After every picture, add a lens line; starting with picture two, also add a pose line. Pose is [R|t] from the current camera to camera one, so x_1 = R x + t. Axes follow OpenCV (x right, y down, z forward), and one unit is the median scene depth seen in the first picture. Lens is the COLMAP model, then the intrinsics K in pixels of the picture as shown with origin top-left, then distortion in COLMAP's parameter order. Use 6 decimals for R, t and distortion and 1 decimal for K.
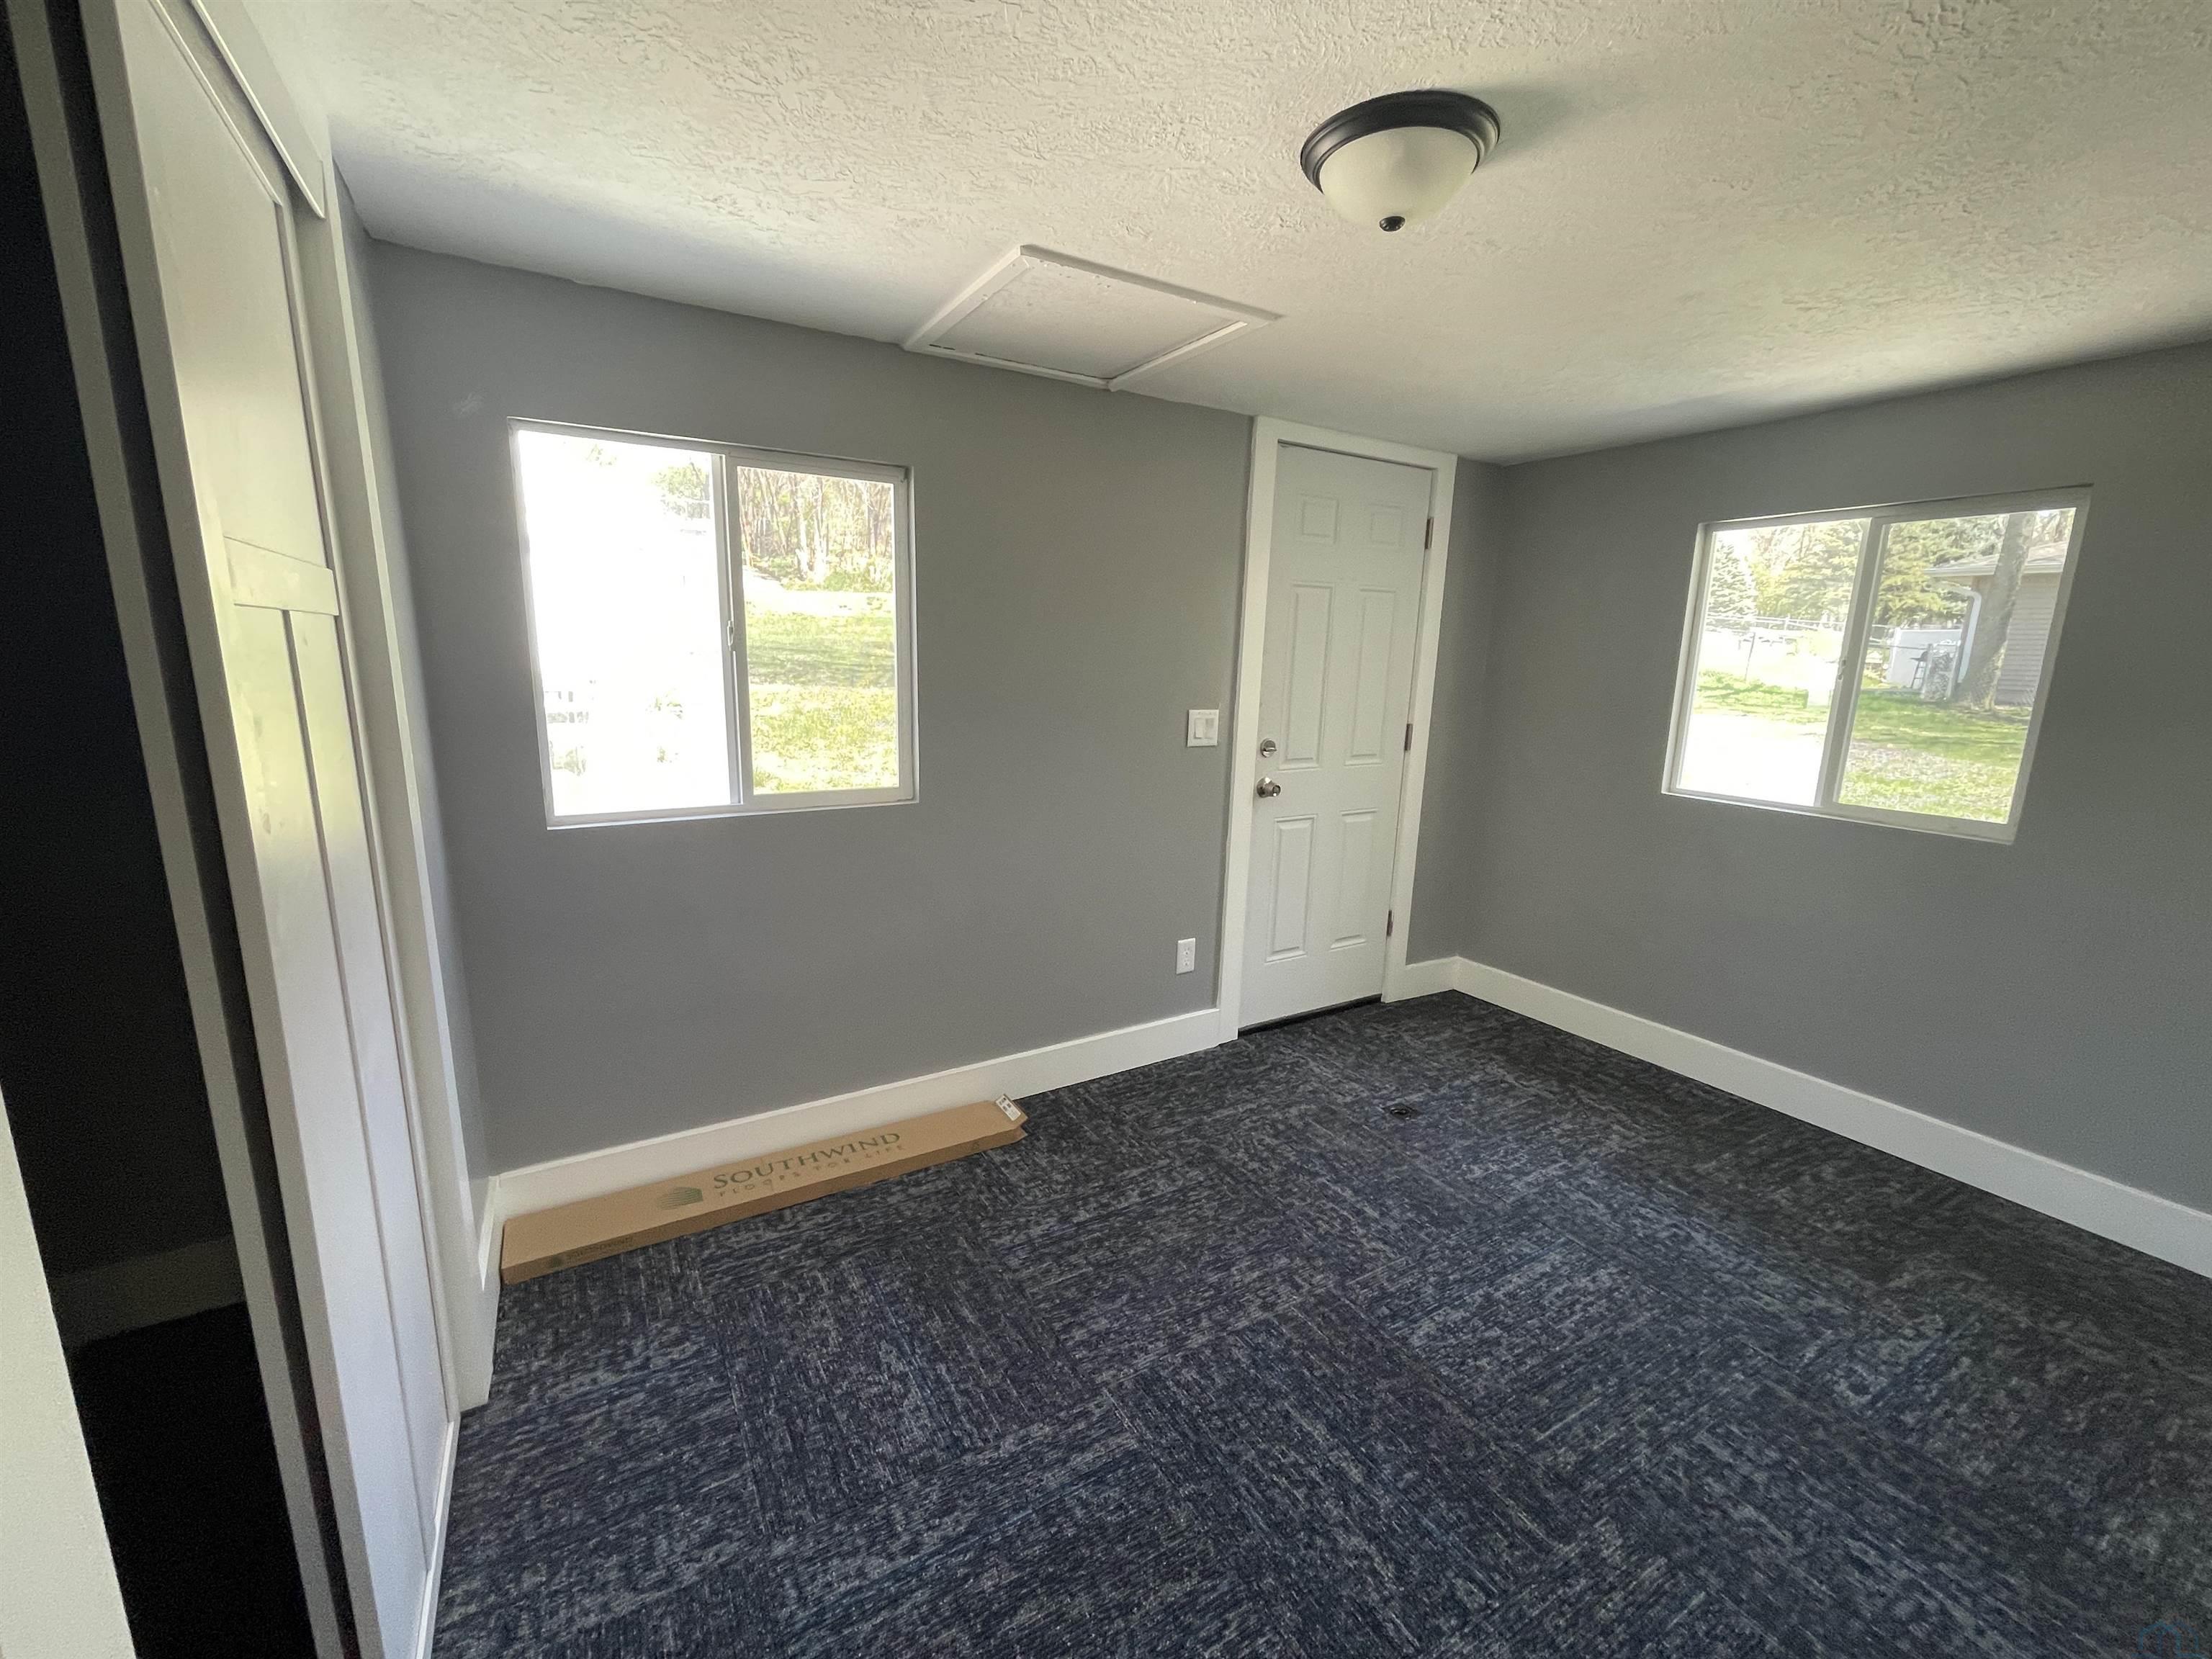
lens RADIAL K [[894.1, 0, 1095.0], [0, 894.1, 827.5], [0, 0, 1]] dist [0.001246, 0.000807]
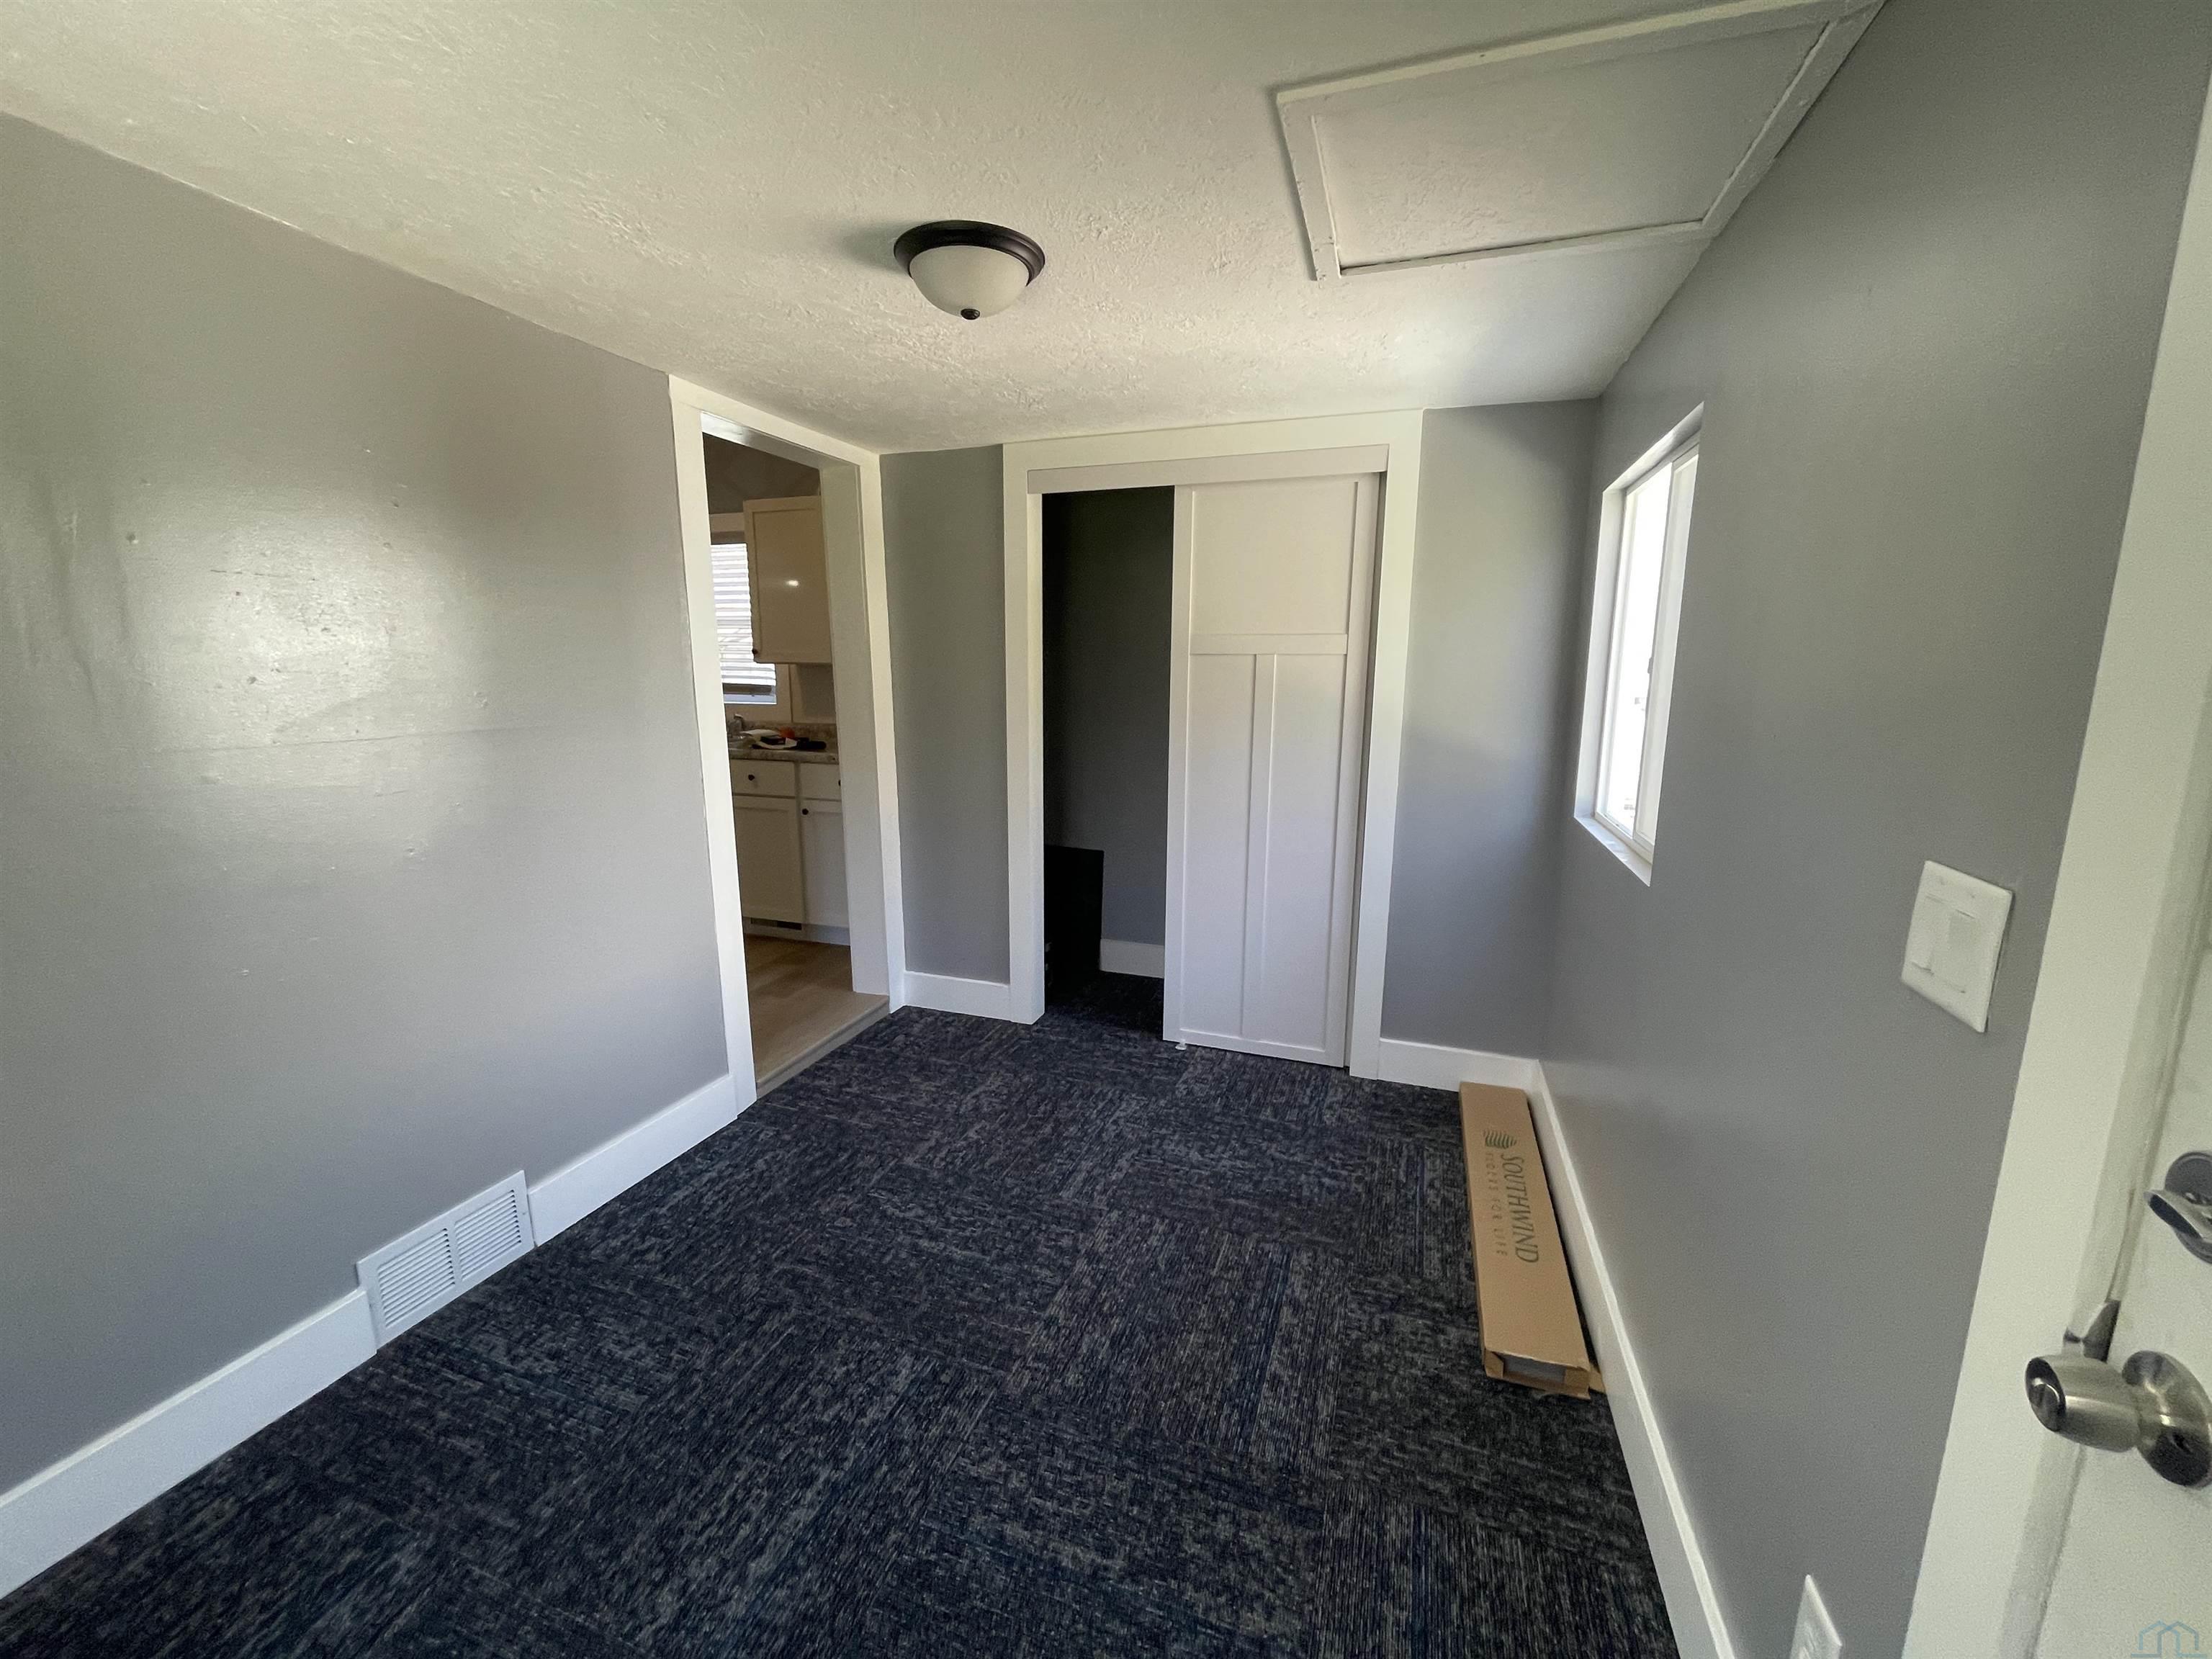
lens RADIAL K [[894.1, 0, 1095.0], [0, 894.1, 827.5], [0, 0, 1]] dist [0.001246, 0.000807]
pose [[-0.762803, 0.090030, -0.640333, 0.755495], [-0.150924, 0.938122, 0.311688, -0.293610], [0.628772, 0.334398, -0.702014, 1.581057]]
